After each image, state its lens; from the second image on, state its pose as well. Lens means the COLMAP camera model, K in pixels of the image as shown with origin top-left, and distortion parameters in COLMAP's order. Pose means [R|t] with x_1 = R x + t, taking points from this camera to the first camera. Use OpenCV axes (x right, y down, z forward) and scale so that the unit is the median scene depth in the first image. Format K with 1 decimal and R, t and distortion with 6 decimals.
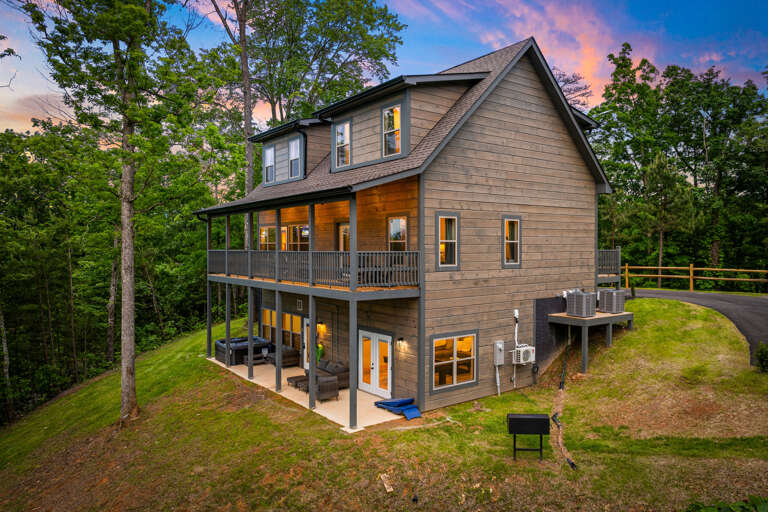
lens RADIAL K [[544.0, 0, 382.7], [0, 544.0, 247.4], [0, 0, 1]] dist [-0.028958, 0.002407]
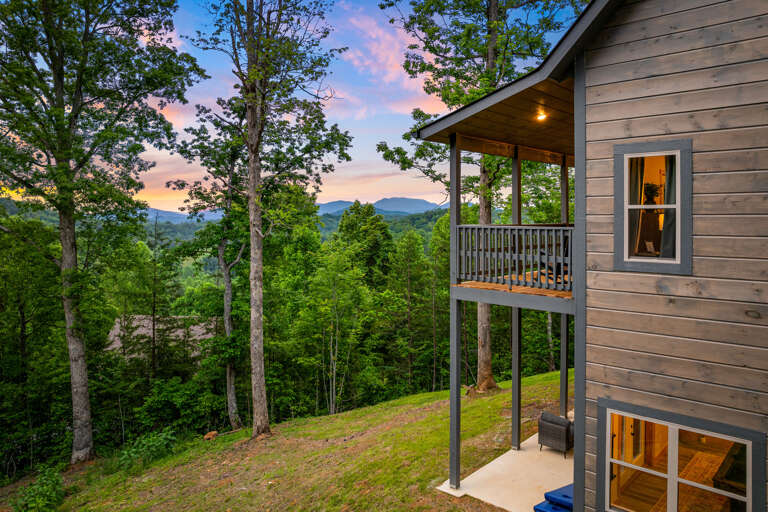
lens RADIAL K [[554.8, 0, 383.7], [0, 554.8, 212.8], [0, 0, 1]] dist [-0.027453, 0.006890]
pose [[0.177087, -0.004169, -0.984186, 0.487511], [-0.000985, 0.999990, -0.004414, -0.004015], [0.984195, 0.001751, 0.177081, 0.635421]]
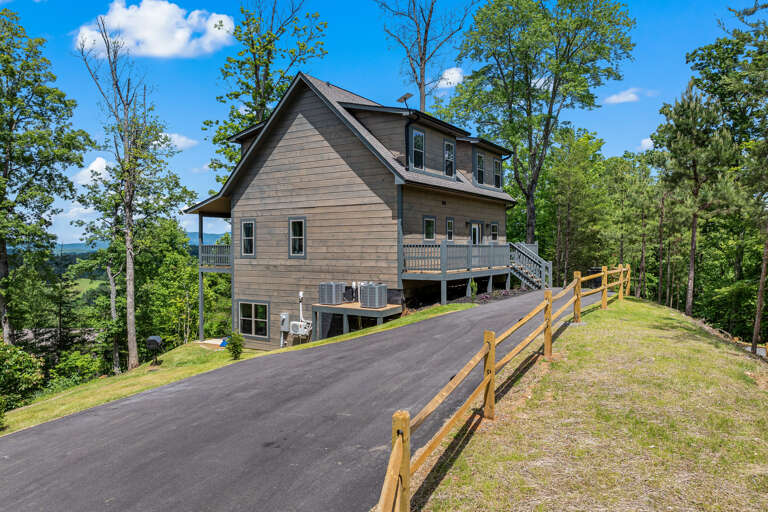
lens RADIAL K [[544.0, 0, 382.7], [0, 544.0, 247.4], [0, 0, 1]] dist [-0.028958, 0.002407]
pose [[0.356170, 0.002930, -0.934416, 1.509933], [0.001988, 0.999990, 0.003894, 0.007896], [0.934419, -0.003245, 0.356161, 0.740169]]
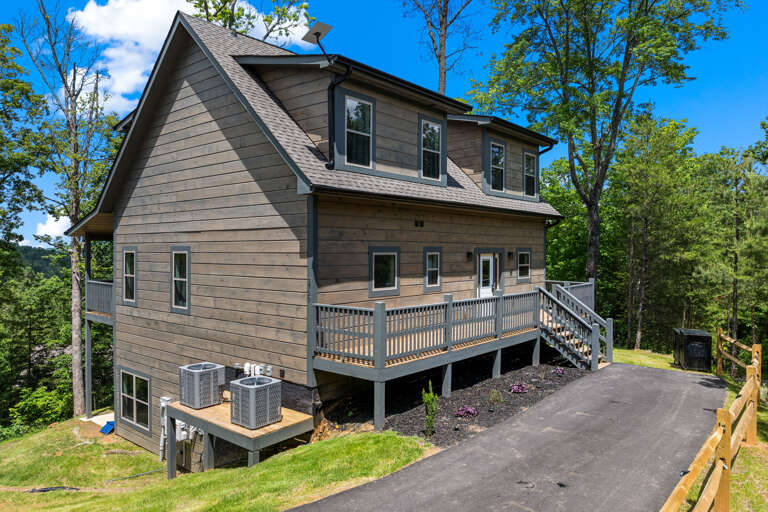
lens RADIAL K [[544.0, 0, 382.7], [0, 544.0, 247.4], [0, 0, 1]] dist [-0.028958, 0.002407]
pose [[0.229403, -0.002271, -0.973329, 1.082533], [-0.004497, 0.999984, -0.003393, -0.056607], [0.973321, 0.005155, 0.229389, 1.114880]]
